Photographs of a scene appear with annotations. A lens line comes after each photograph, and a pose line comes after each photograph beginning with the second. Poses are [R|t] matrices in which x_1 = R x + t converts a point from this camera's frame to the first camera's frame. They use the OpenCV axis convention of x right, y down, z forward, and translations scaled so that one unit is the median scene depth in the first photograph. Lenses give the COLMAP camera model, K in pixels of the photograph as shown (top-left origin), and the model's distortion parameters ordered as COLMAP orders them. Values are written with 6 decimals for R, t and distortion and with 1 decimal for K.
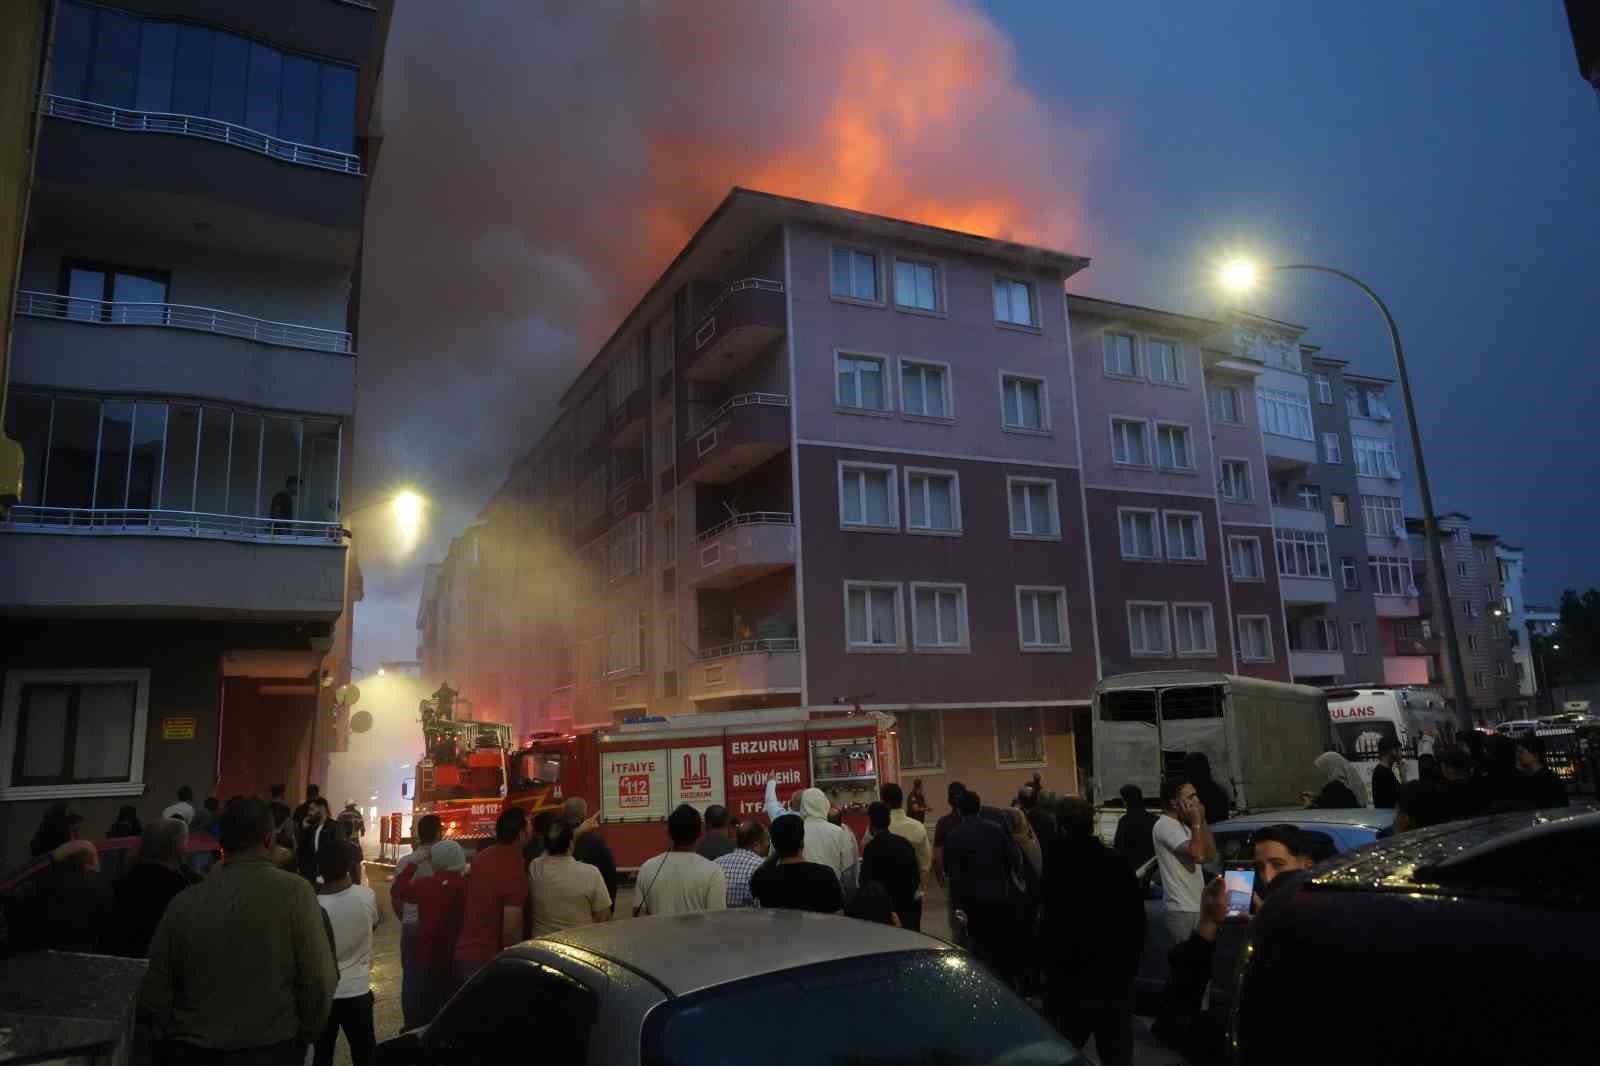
lens RADIAL K [[1064.4, 0, 800.0], [0, 1064.4, 533.0], [0, 0, 1]] dist [-0.033373, 0.029051]
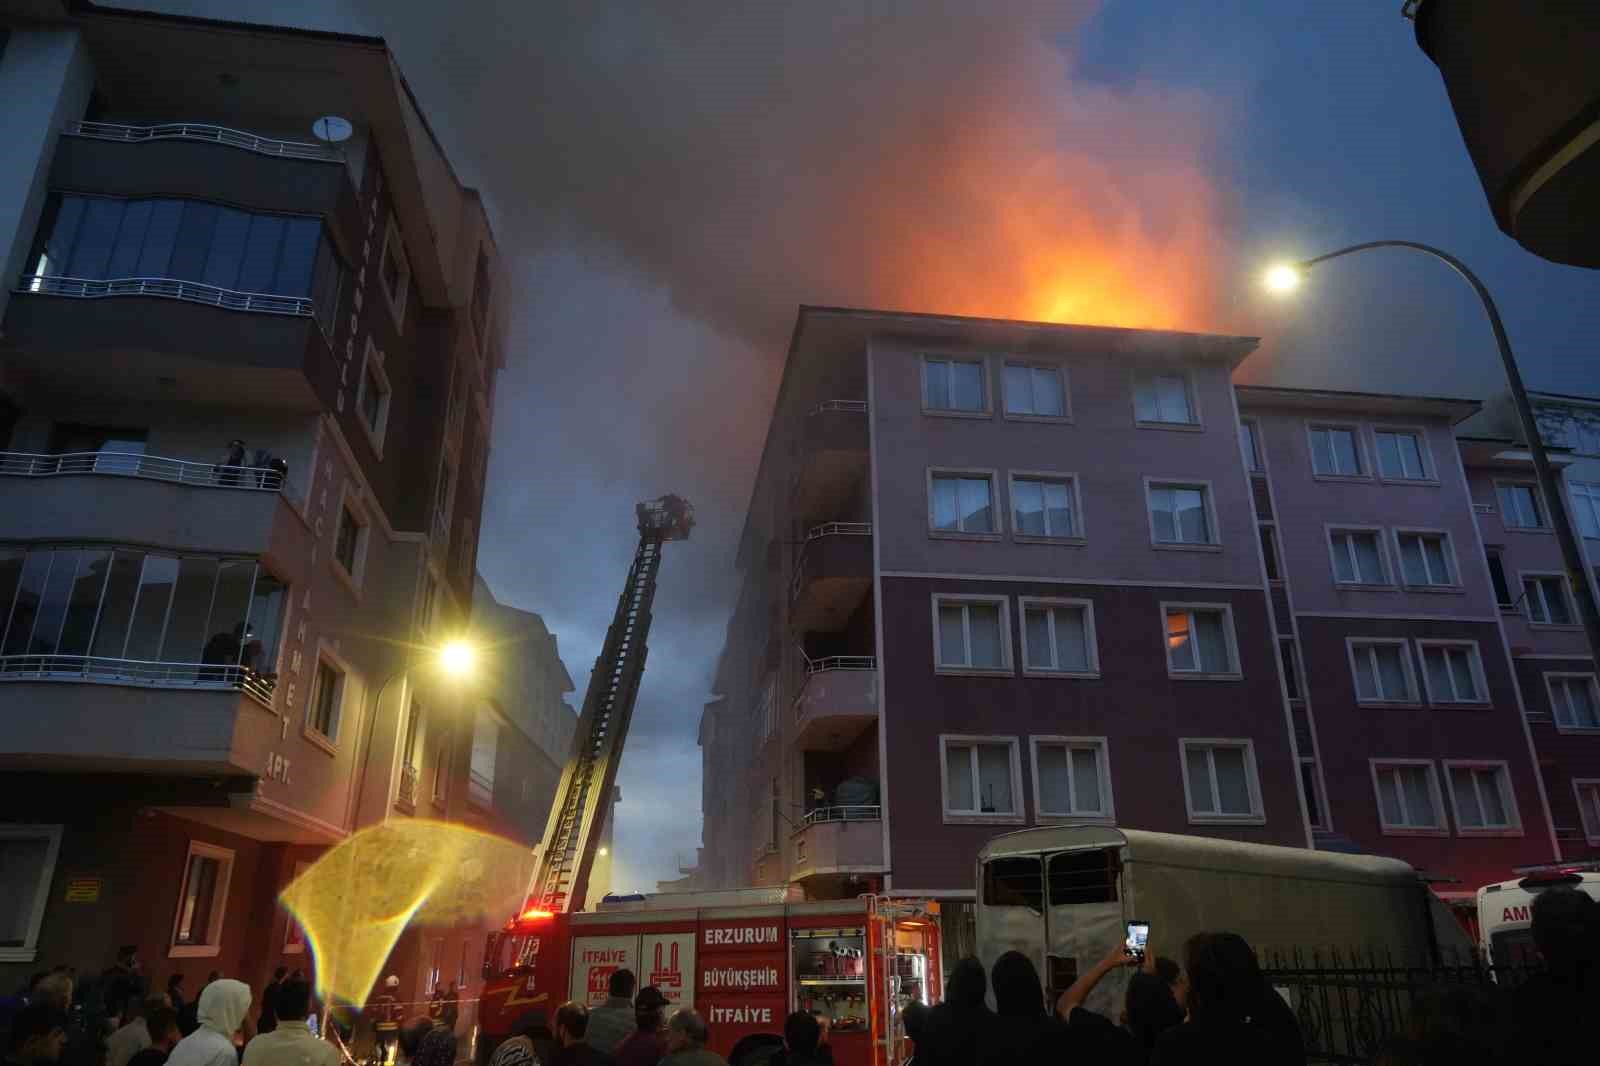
lens RADIAL K [[1064.4, 0, 800.0], [0, 1064.4, 533.0], [0, 0, 1]] dist [-0.033373, 0.029051]
pose [[0.949732, -0.079800, -0.302723, 0.190814], [0.027042, 0.984264, -0.174621, 0.029956], [0.311894, 0.157657, 0.936945, 0.151931]]
